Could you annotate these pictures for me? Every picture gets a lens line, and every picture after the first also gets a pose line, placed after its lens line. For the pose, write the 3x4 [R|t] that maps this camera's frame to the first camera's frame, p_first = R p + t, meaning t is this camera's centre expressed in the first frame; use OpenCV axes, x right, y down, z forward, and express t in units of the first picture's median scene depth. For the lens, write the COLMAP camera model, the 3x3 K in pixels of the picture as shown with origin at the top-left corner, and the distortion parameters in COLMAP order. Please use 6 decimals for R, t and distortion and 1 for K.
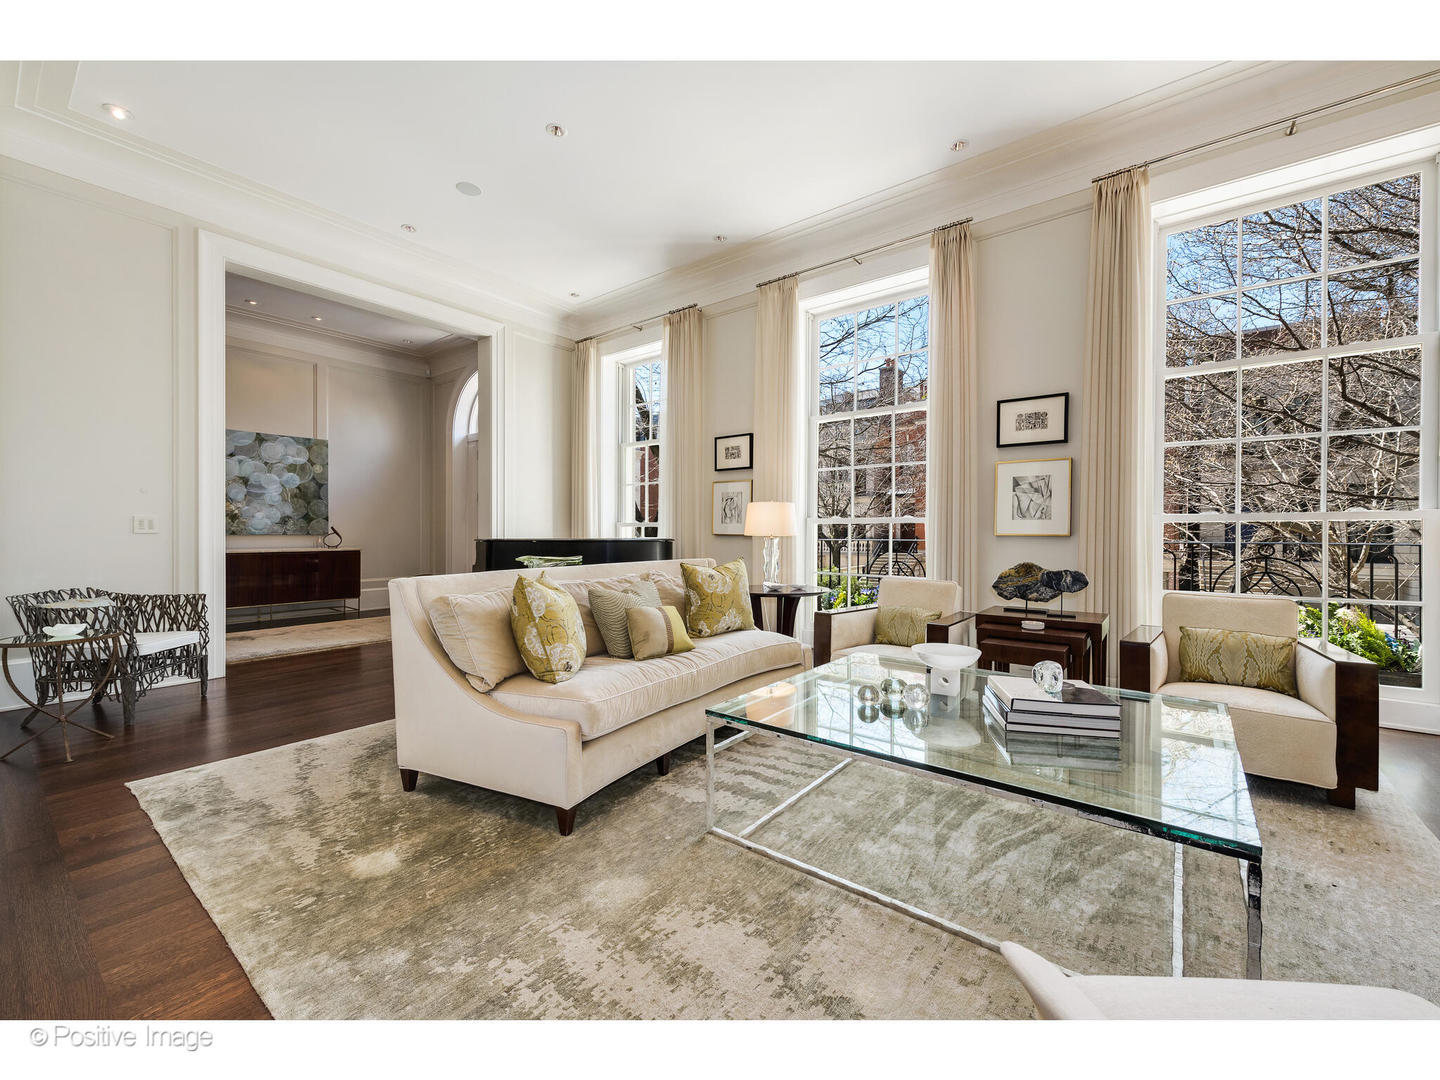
lens RADIAL K [[577.7, 0, 722.3], [0, 577.7, 533.8], [0, 0, 1]] dist [0.001929, -0.000351]
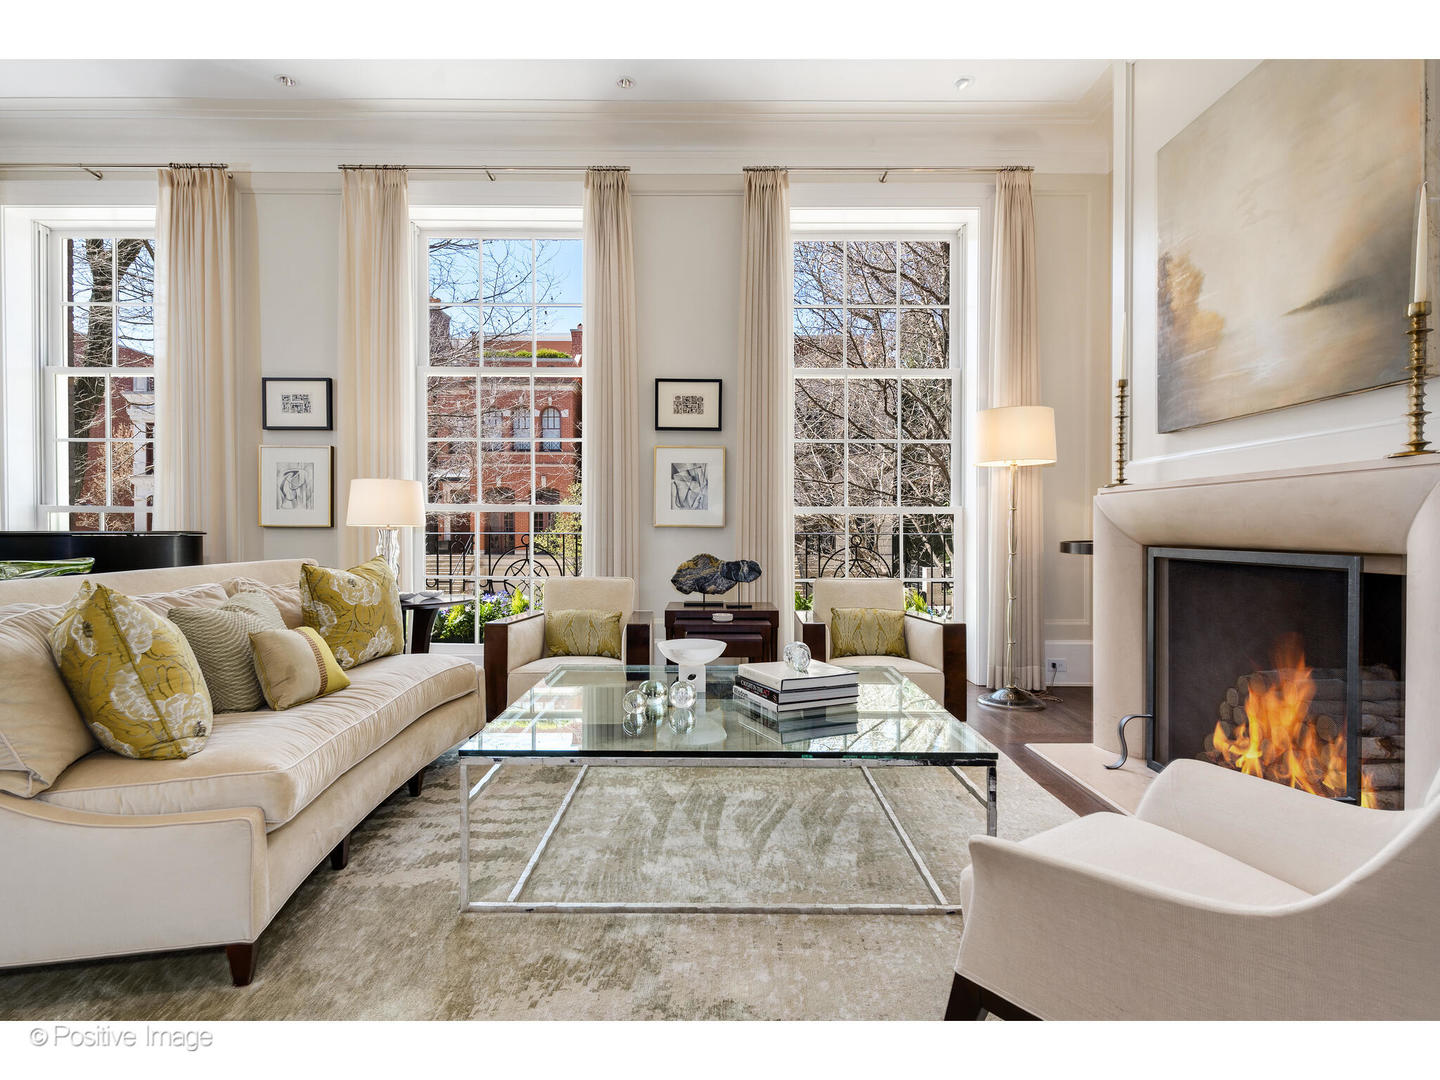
lens RADIAL K [[746.9, 0, 718.9], [0, 746.9, 535.2], [0, 0, 1]] dist [0.003543, -0.001430]
pose [[0.787427, -0.004320, 0.616392, -0.225497], [0.000428, 0.999979, 0.006462, 0.011884], [-0.616407, -0.004824, 0.787413, 0.017842]]
